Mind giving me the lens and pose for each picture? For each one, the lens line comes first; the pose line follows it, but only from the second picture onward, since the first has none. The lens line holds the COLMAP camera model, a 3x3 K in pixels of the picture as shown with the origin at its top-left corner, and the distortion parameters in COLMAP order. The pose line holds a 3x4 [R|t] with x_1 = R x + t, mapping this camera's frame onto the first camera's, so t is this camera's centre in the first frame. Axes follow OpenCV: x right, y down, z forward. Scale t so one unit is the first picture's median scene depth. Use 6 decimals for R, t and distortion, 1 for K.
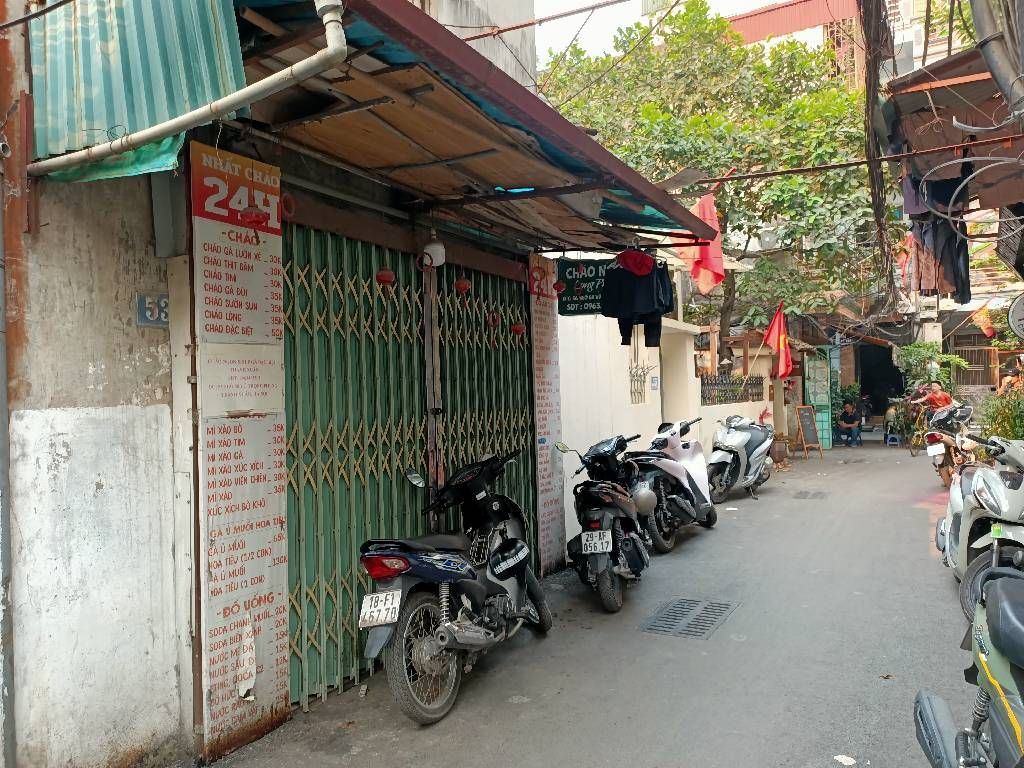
lens RADIAL K [[769.4, 0, 512.0], [0, 769.4, 384.0], [0, 0, 1]] dist [0.098304, -0.120989]
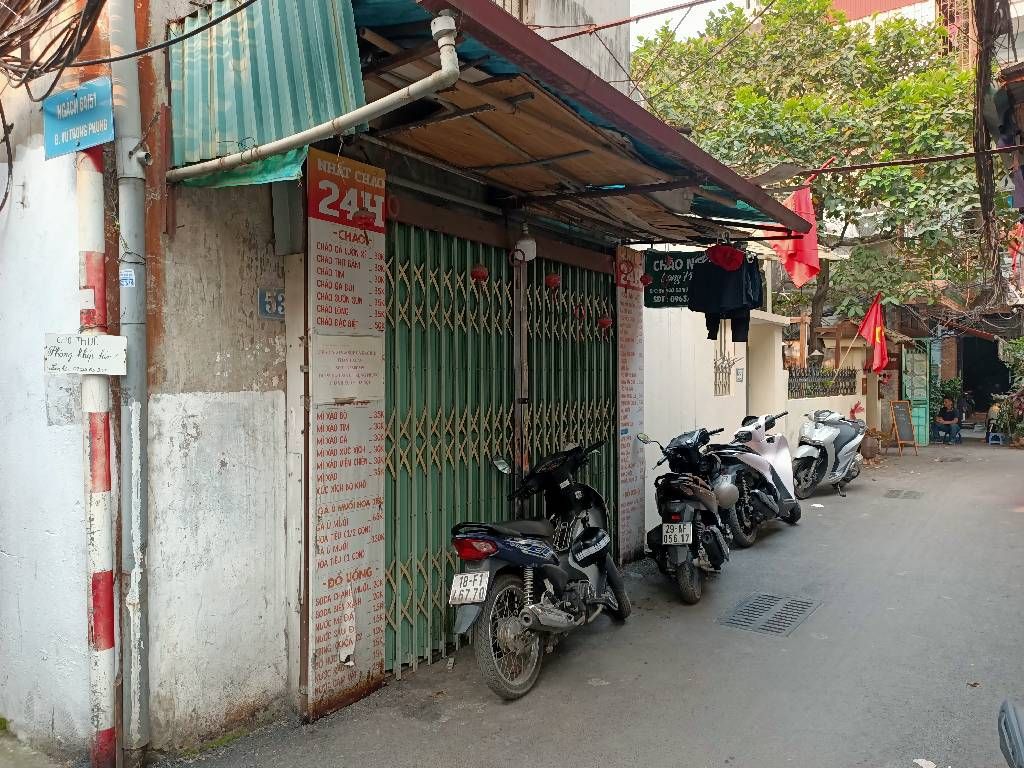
lens RADIAL K [[769.4, 0, 512.0], [0, 769.4, 384.0], [0, 0, 1]] dist [0.098304, -0.120989]
pose [[0.994438, 0.027859, -0.101571, -0.010692], [-0.025603, 0.999397, 0.023453, -0.014391], [0.102163, -0.020722, 0.994552, -0.037453]]
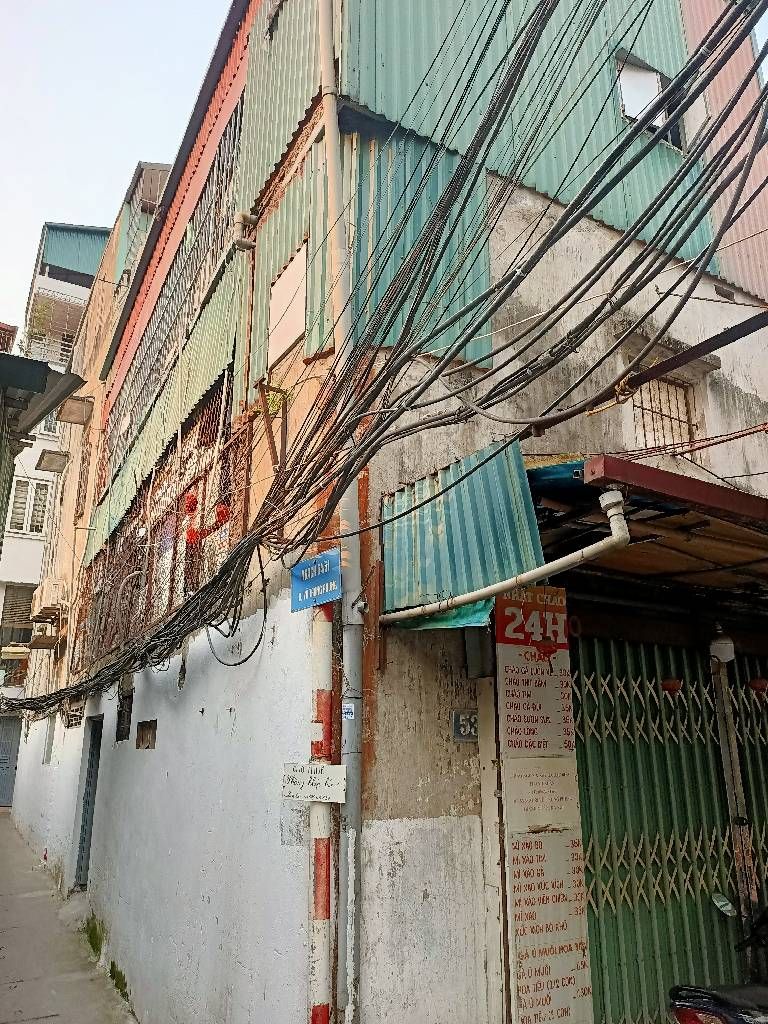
lens RADIAL K [[769.4, 0, 378.7], [0, 769.4, 498.7], [0, 0, 1]] dist [0.098304, -0.120989]
pose [[0.874327, -0.109018, -0.472935, 0.009129], [-0.024659, 0.963208, -0.267622, -0.091855], [0.484711, 0.245651, 0.839471, -0.097245]]
